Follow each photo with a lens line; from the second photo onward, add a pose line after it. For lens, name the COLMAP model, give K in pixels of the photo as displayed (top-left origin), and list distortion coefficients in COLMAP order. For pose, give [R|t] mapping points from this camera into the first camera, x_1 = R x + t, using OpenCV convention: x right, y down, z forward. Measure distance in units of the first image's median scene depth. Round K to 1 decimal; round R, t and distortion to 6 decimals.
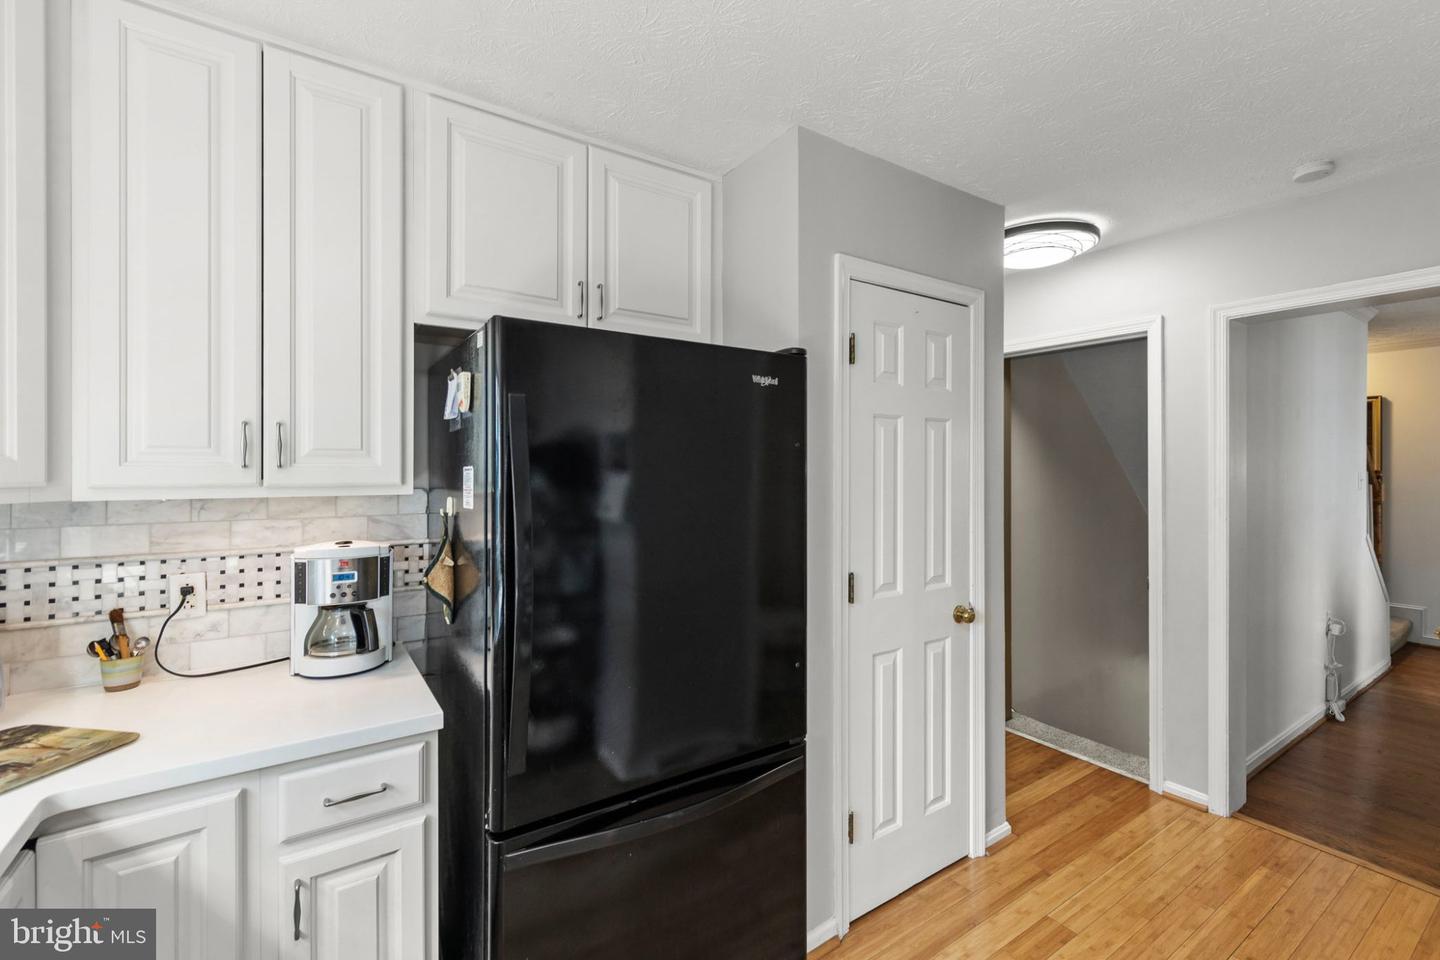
lens RADIAL K [[608.9, 0, 751.0], [0, 608.9, 462.5], [0, 0, 1]] dist [0.003233, 0.000045]
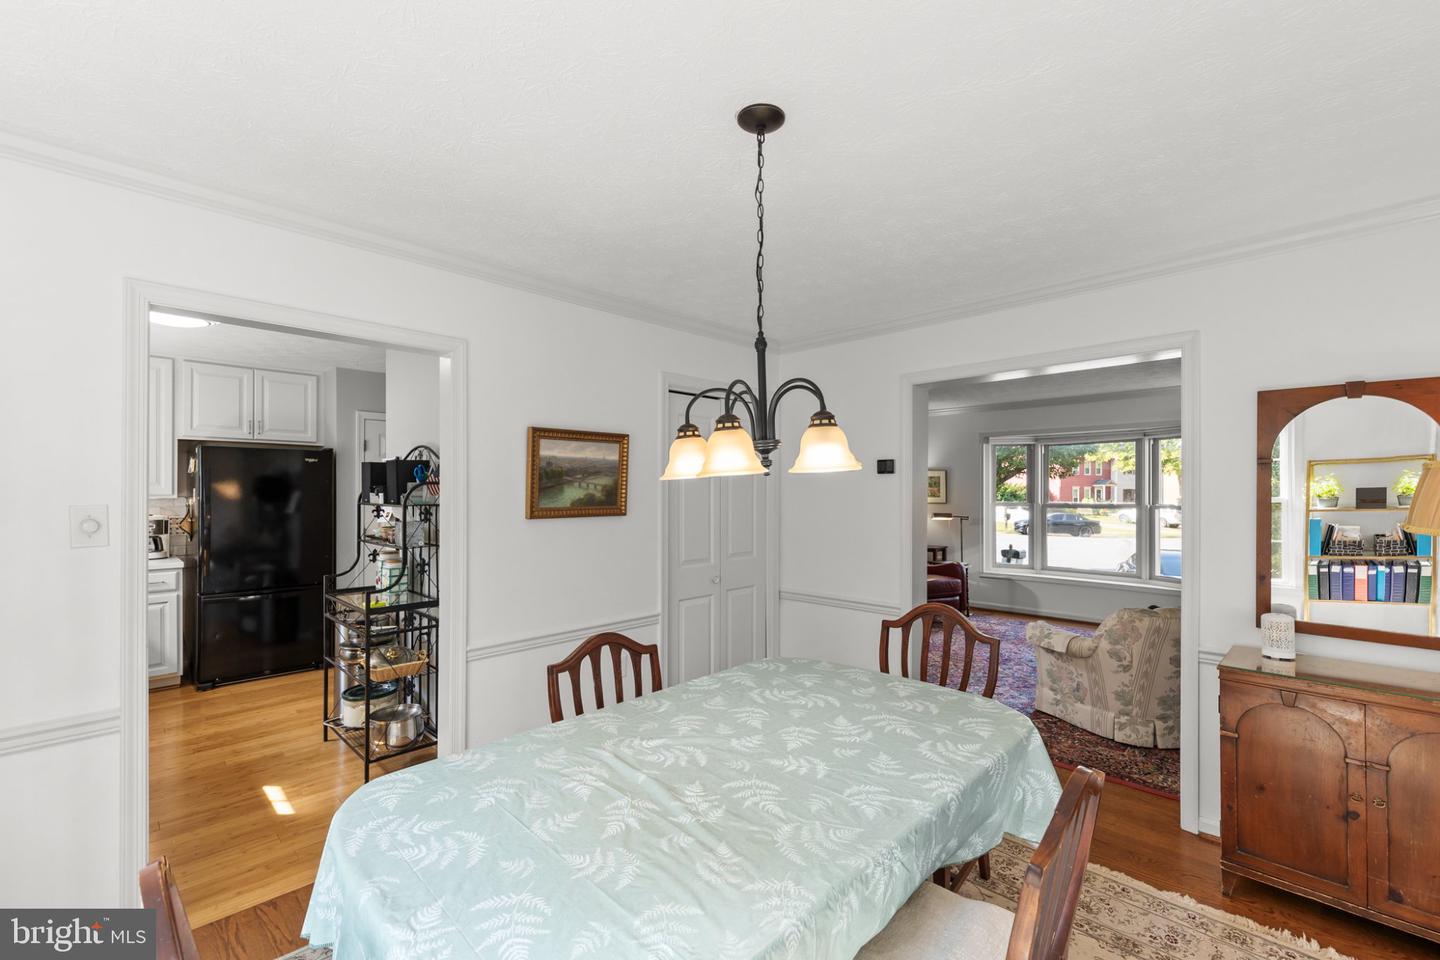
lens RADIAL K [[608.9, 0, 723.9], [0, 608.9, 491.1], [0, 0, 1]] dist [0.003233, 0.000045]
pose [[0.986298, 0.004088, 0.164924, 1.549197], [-0.004708, 0.999983, 0.003370, -0.002883], [-0.164907, -0.004100, 0.986301, -2.318590]]
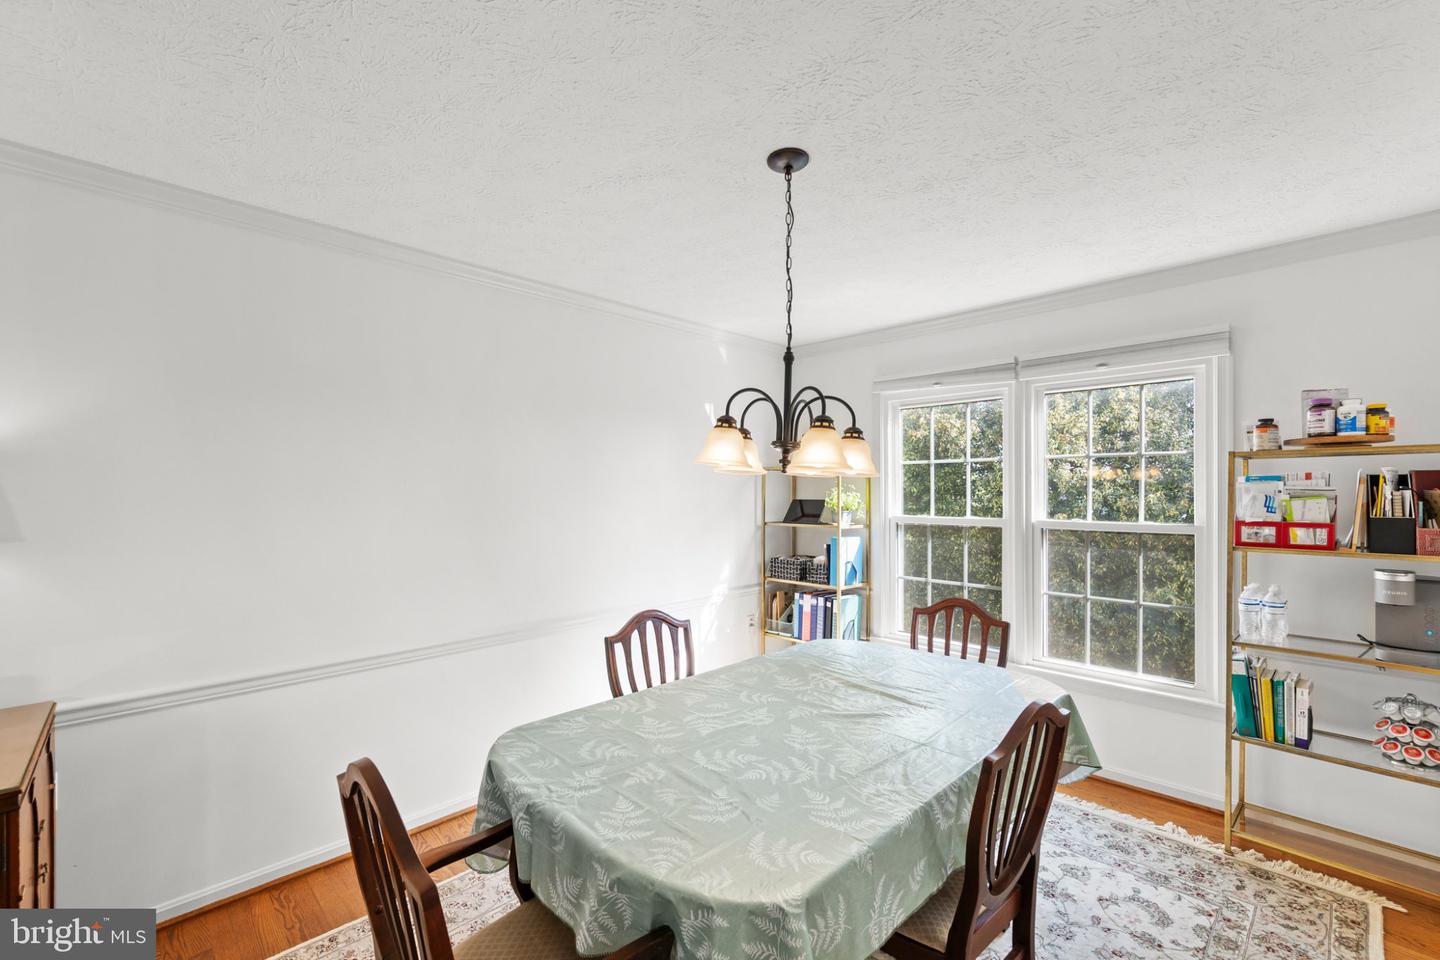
lens RADIAL K [[608.9, 0, 733.2], [0, 608.9, 492.0], [0, 0, 1]] dist [0.003233, 0.000045]
pose [[-0.986586, 0.009666, -0.162959, 2.080811], [0.009041, 0.999949, 0.004573, 0.002493], [0.162995, 0.003039, -0.986622, -0.161854]]
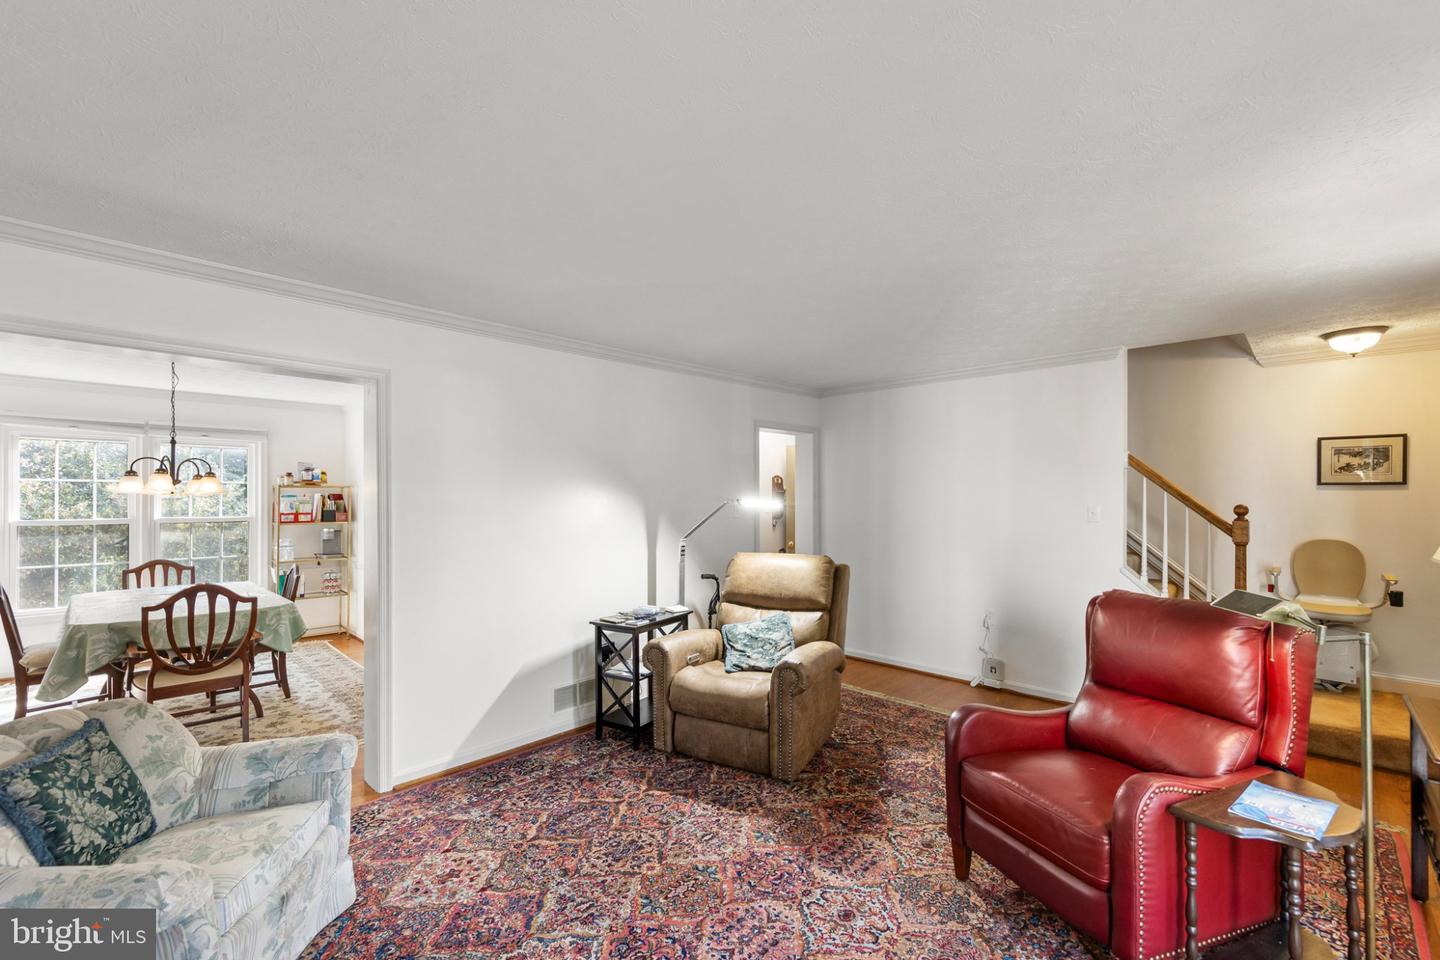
lens RADIAL K [[608.9, 0, 717.5], [0, 608.9, 495.5], [0, 0, 1]] dist [0.003233, 0.000045]
pose [[0.164759, 0.002260, -0.986331, 4.795461], [0.003485, 0.999990, 0.002873, -0.017266], [0.986328, -0.003911, 0.164749, 0.597914]]
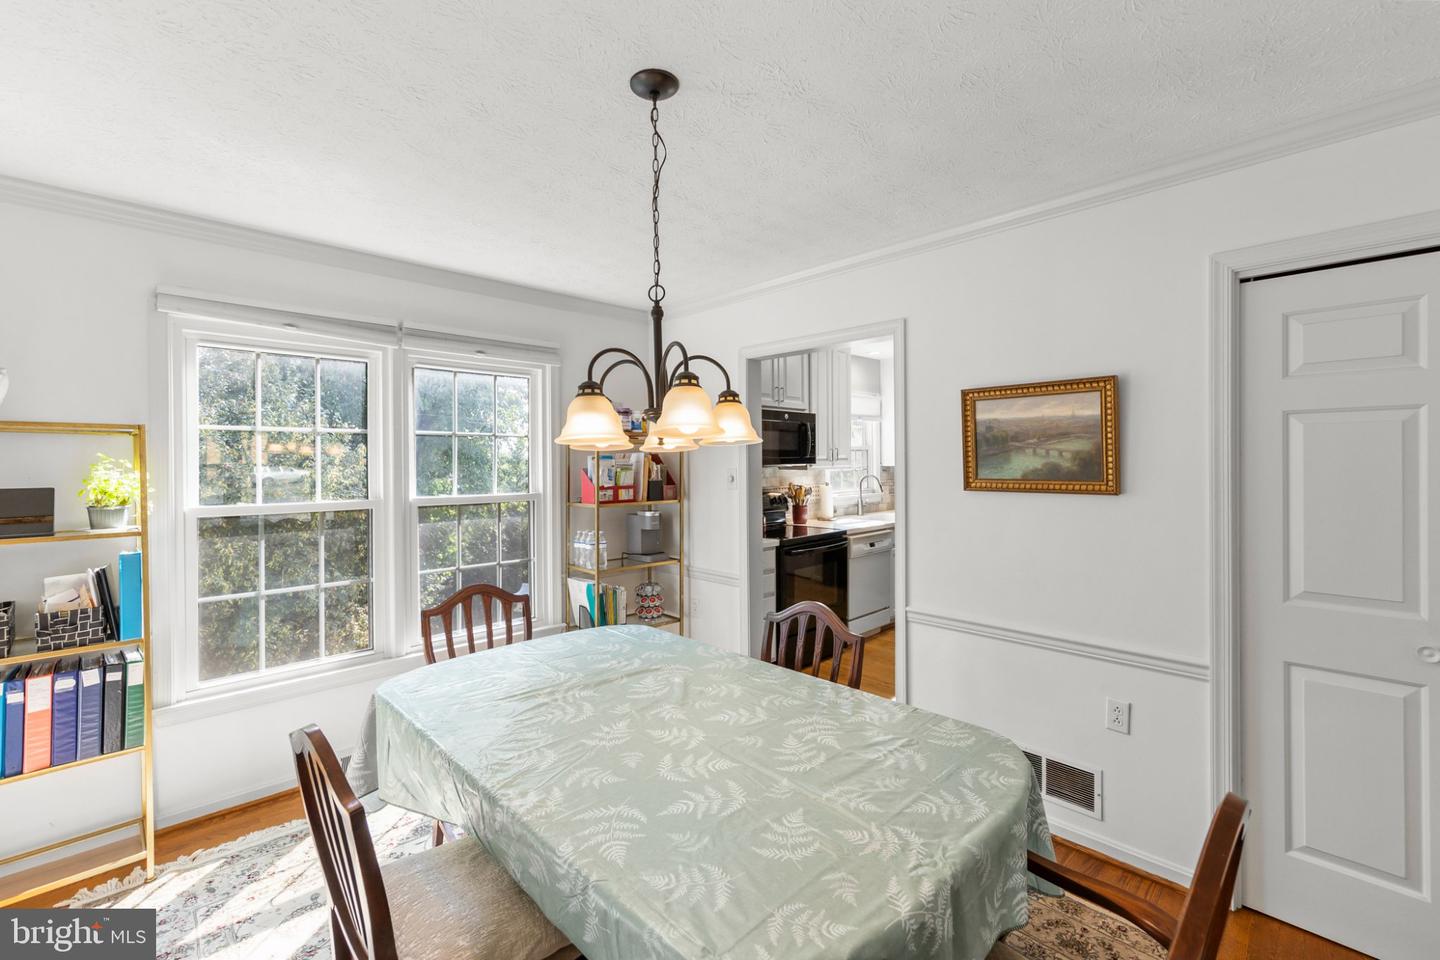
lens RADIAL K [[608.9, 0, 709.6], [0, 608.9, 466.4], [0, 0, 1]] dist [0.003233, 0.000045]
pose [[0.128433, 0.010811, -0.991659, 2.805255], [0.008744, 0.999889, 0.012033, -0.002580], [0.991680, -0.010216, 0.128324, -1.355227]]
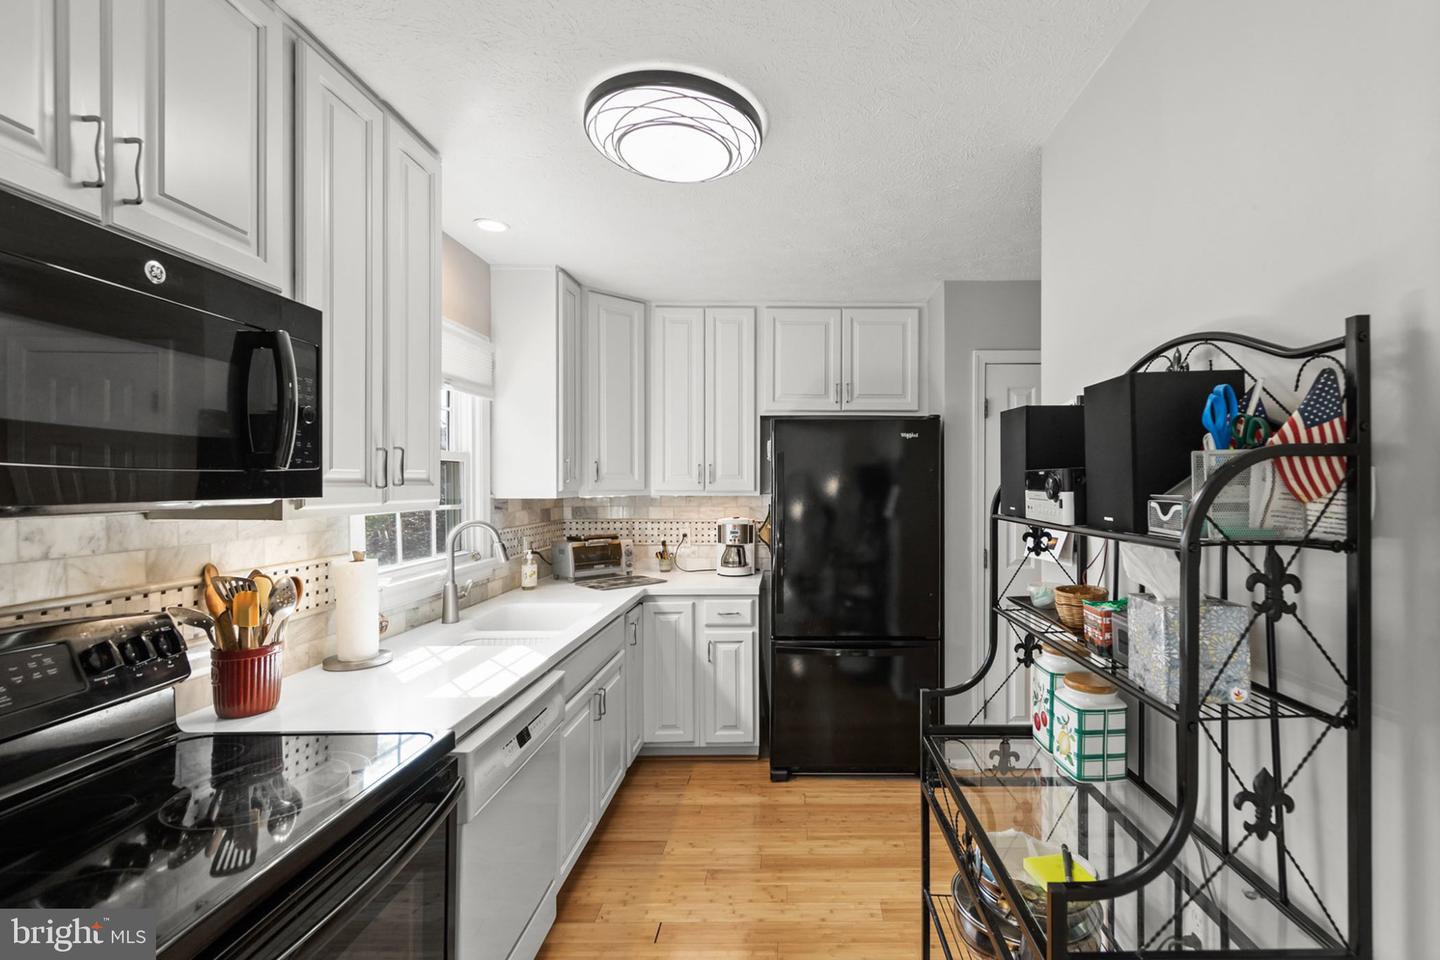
lens RADIAL K [[646.6, 0, 805.2], [0, 646.6, 481.1], [0, 0, 1]] dist [-0.000433, 0.000079]
pose [[0.818233, -0.002459, -0.574881, 0.895773], [0.001447, 0.999996, -0.002218, 0.006772], [0.574884, 0.000983, 0.818234, -0.778005]]
